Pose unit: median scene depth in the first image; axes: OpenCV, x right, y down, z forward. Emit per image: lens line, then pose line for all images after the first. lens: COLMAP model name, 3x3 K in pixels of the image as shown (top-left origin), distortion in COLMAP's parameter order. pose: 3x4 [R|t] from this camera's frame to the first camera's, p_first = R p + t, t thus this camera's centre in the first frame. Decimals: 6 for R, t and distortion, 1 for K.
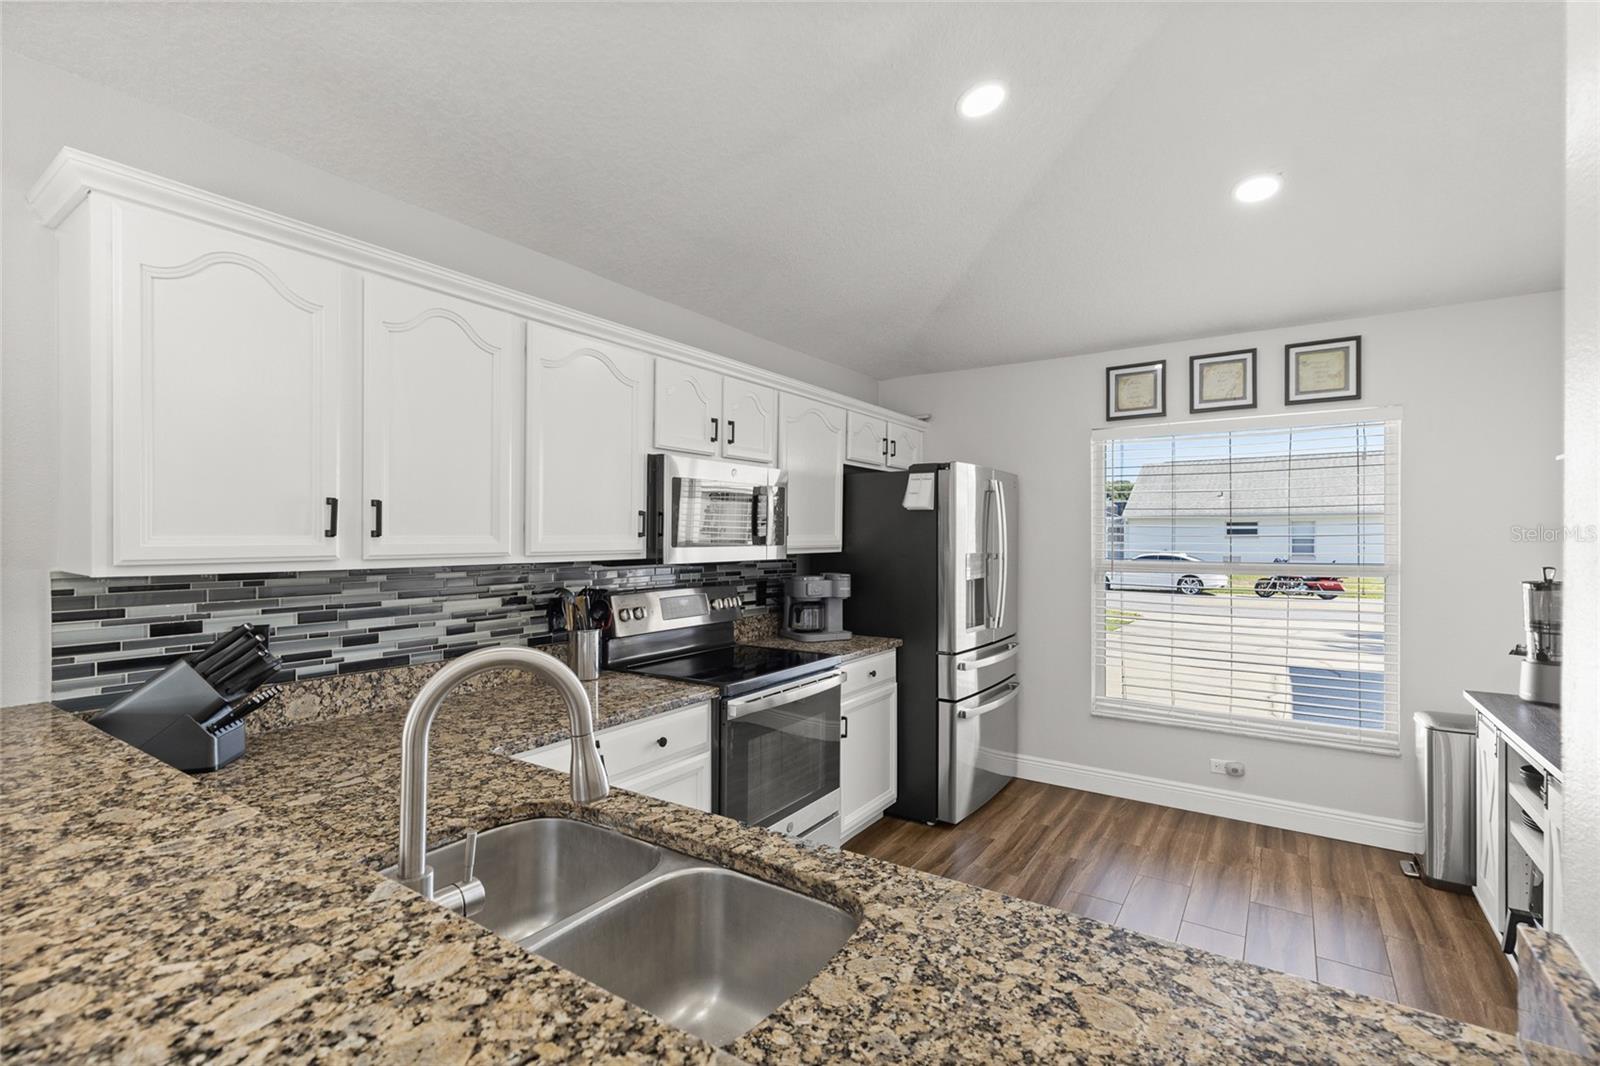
lens RADIAL K [[721.7, 0, 802.7], [0, 721.7, 540.5], [0, 0, 1]] dist [0.009083, -0.002343]
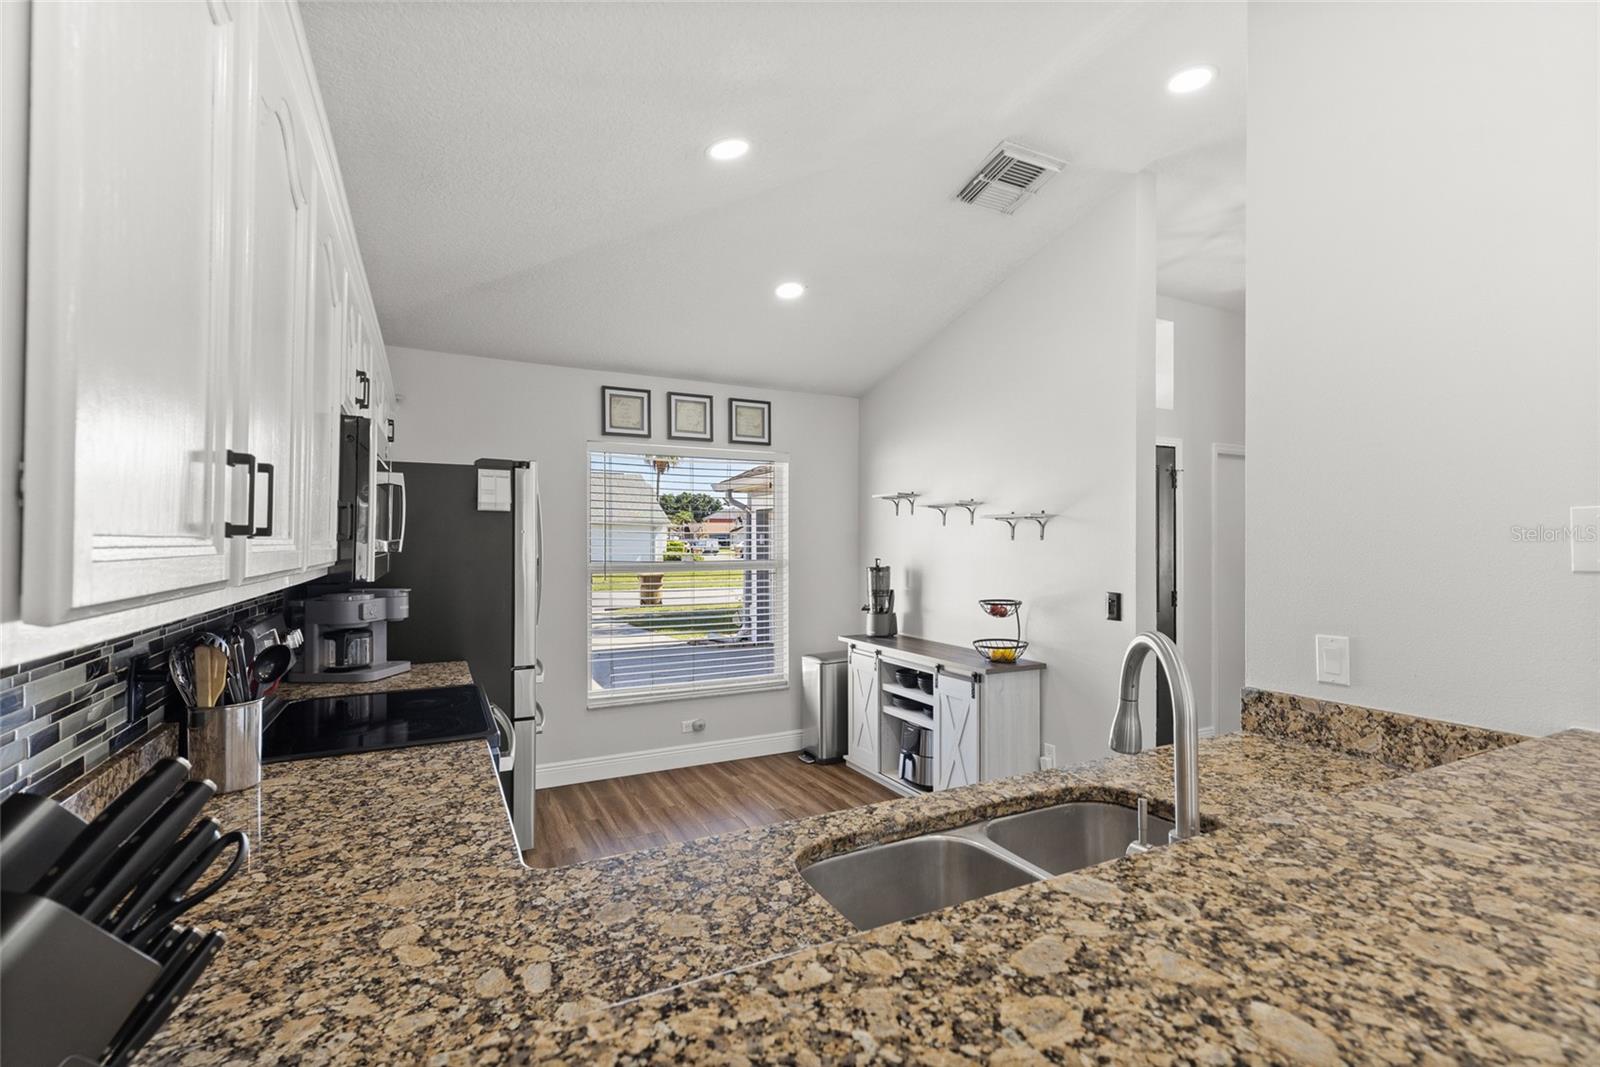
lens RADIAL K [[721.7, 0, 812.6], [0, 721.7, 542.8], [0, 0, 1]] dist [0.009083, -0.002343]
pose [[0.479247, -0.002096, 0.877678, -0.817543], [0.005738, 0.999983, -0.000745, -0.001113], [-0.877662, 0.005393, 0.479251, 0.435712]]
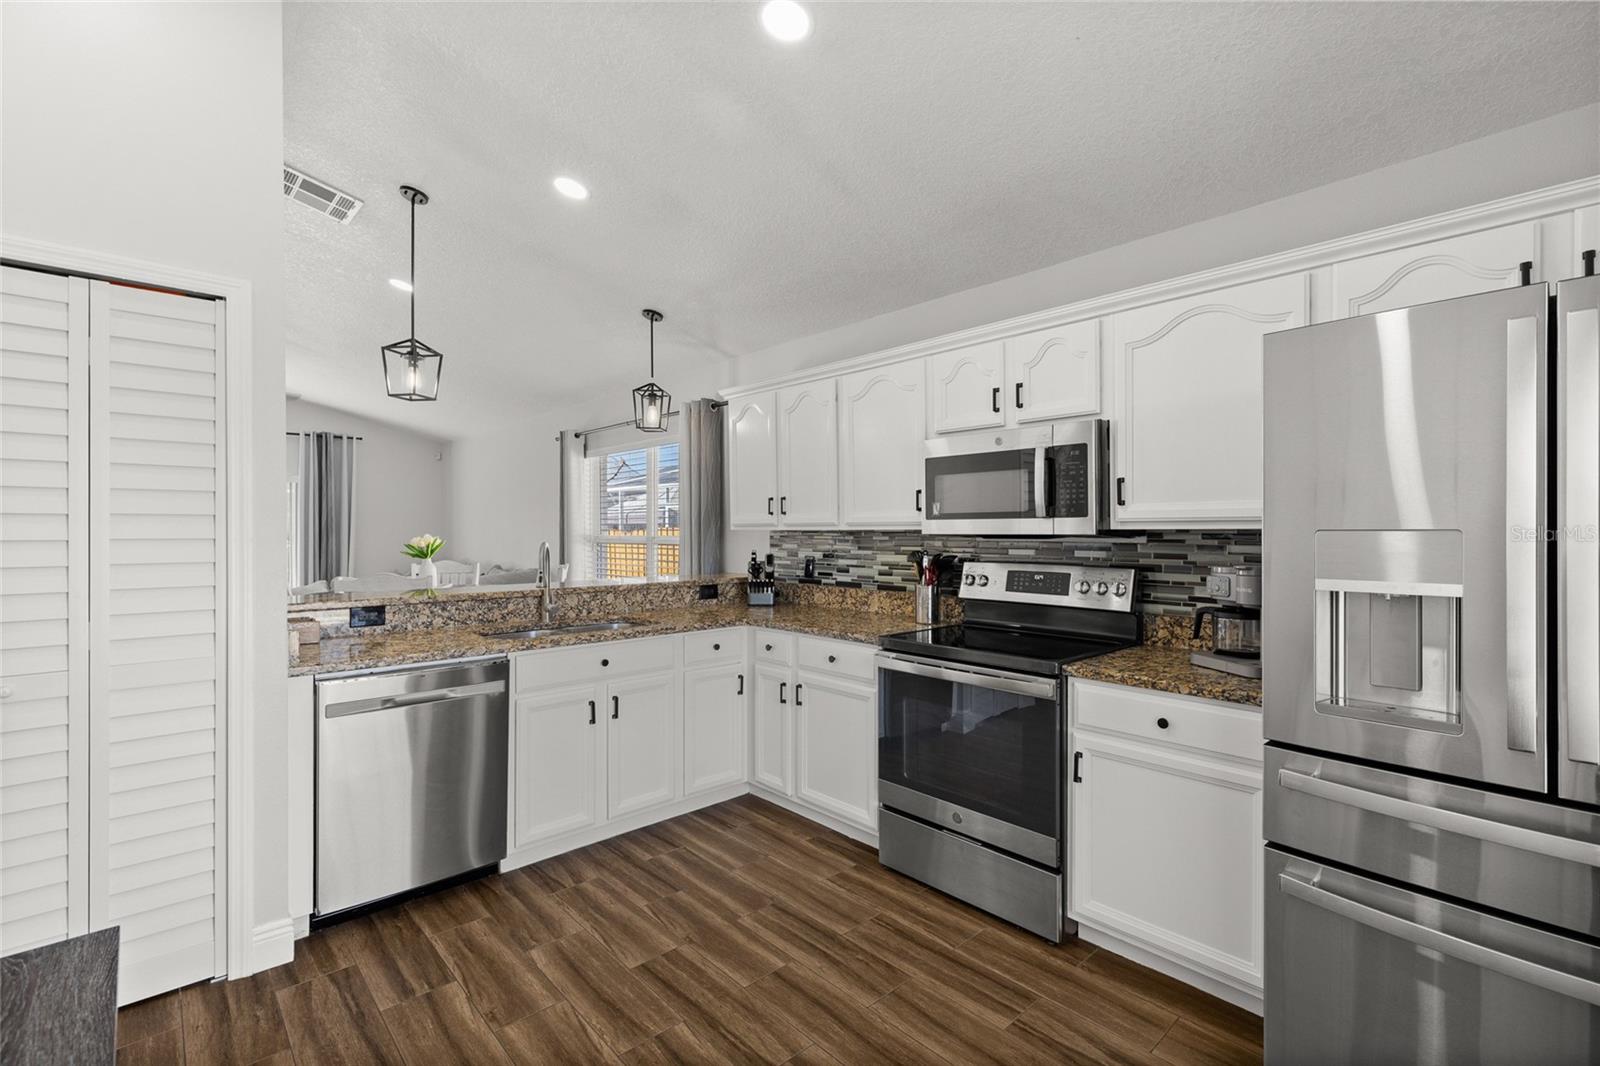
lens RADIAL K [[721.7, 0, 801.3], [0, 721.7, 531.6], [0, 0, 1]] dist [0.009083, -0.002343]
pose [[-0.237297, 0.003737, -0.971430, 1.385503], [-0.002980, 0.999985, 0.004575, 0.033756], [0.971433, 0.003980, -0.237282, 1.513913]]
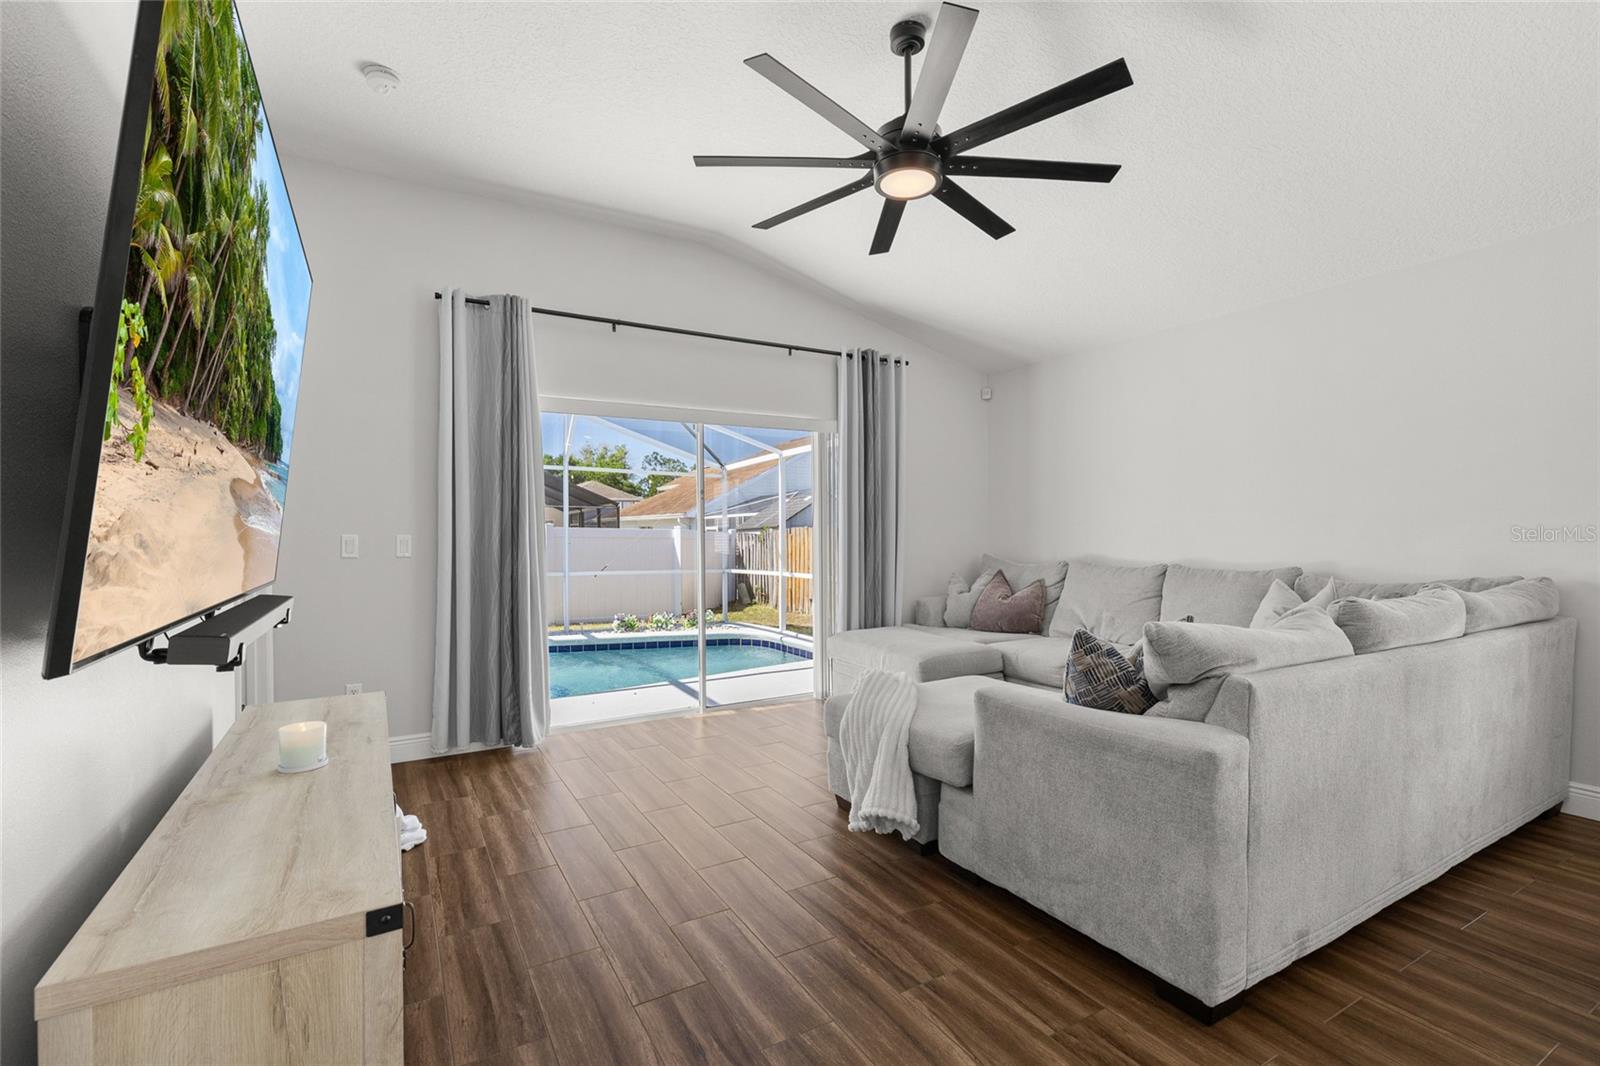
lens RADIAL K [[721.7, 0, 808.3], [0, 721.7, 542.4], [0, 0, 1]] dist [0.009083, -0.002343]
pose [[-0.432151, 0.019225, -0.901596, 0.333602], [0.004788, 0.999808, 0.019025, 0.126630], [0.901789, 0.003905, -0.432160, -1.451575]]
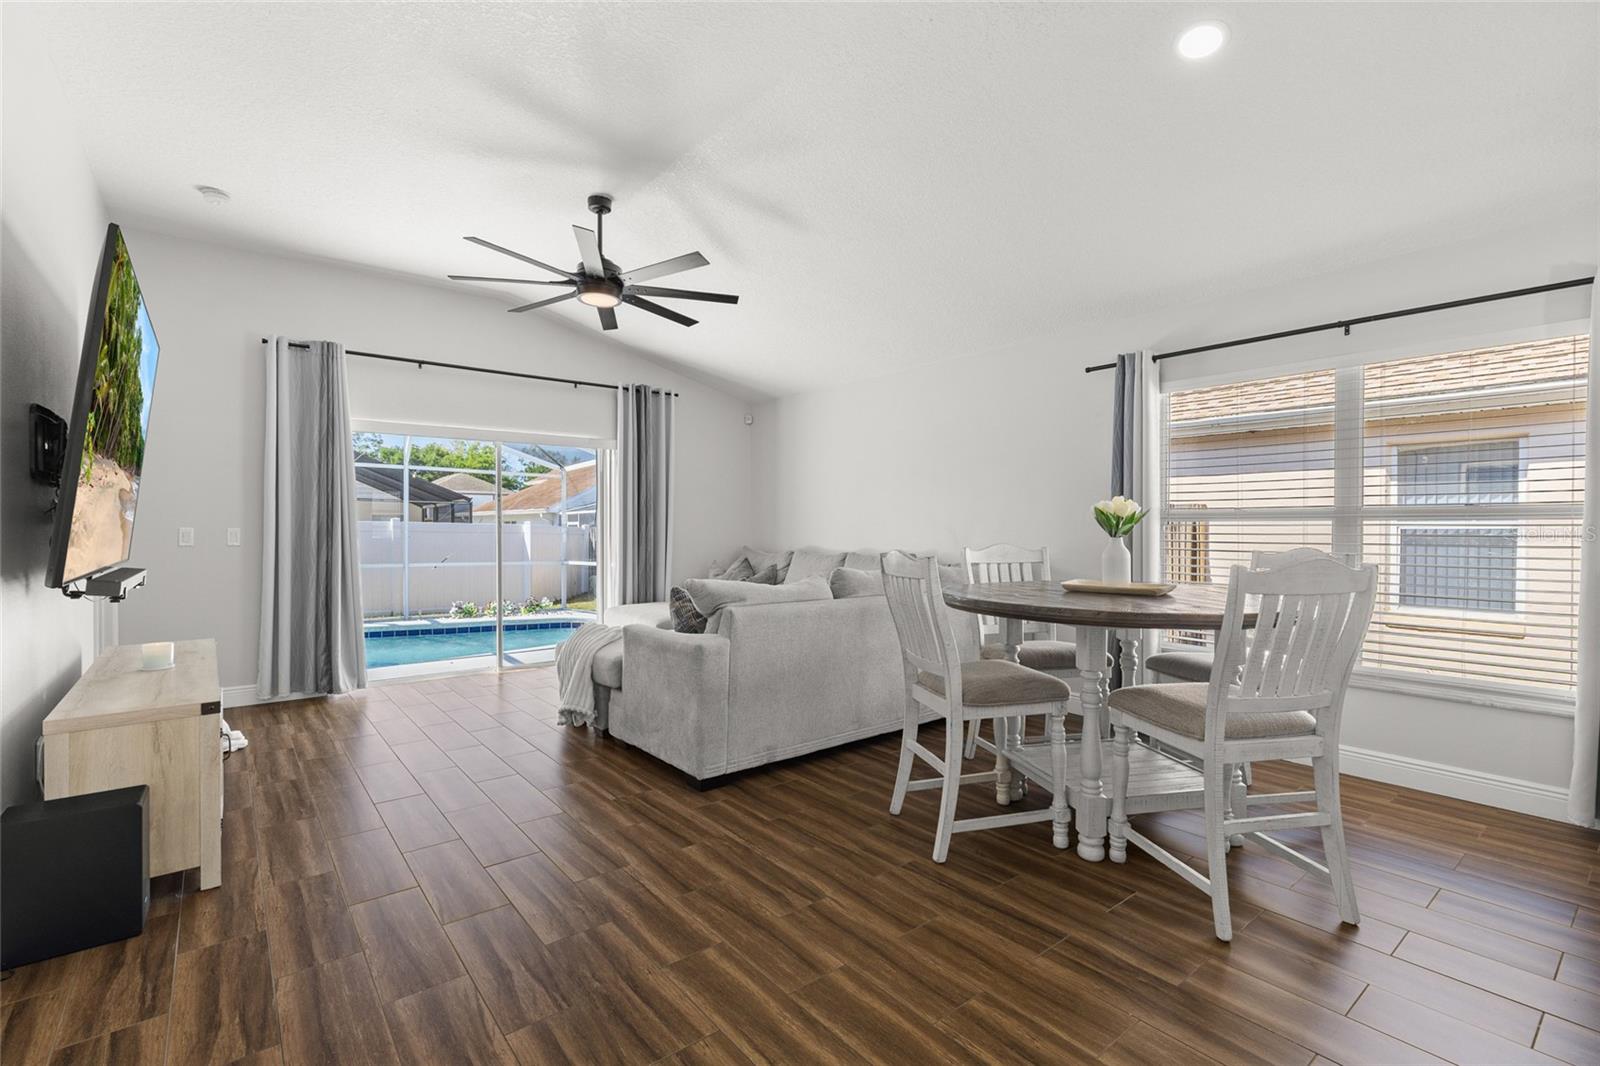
lens RADIAL K [[721.7, 0, 804.8], [0, 721.7, 534.7], [0, 0, 1]] dist [0.009083, -0.002343]
pose [[-0.293870, 0.012511, -0.955764, 0.868175], [-0.002571, 0.999900, 0.013880, 0.123214], [0.955842, 0.006536, -0.293808, -0.641480]]
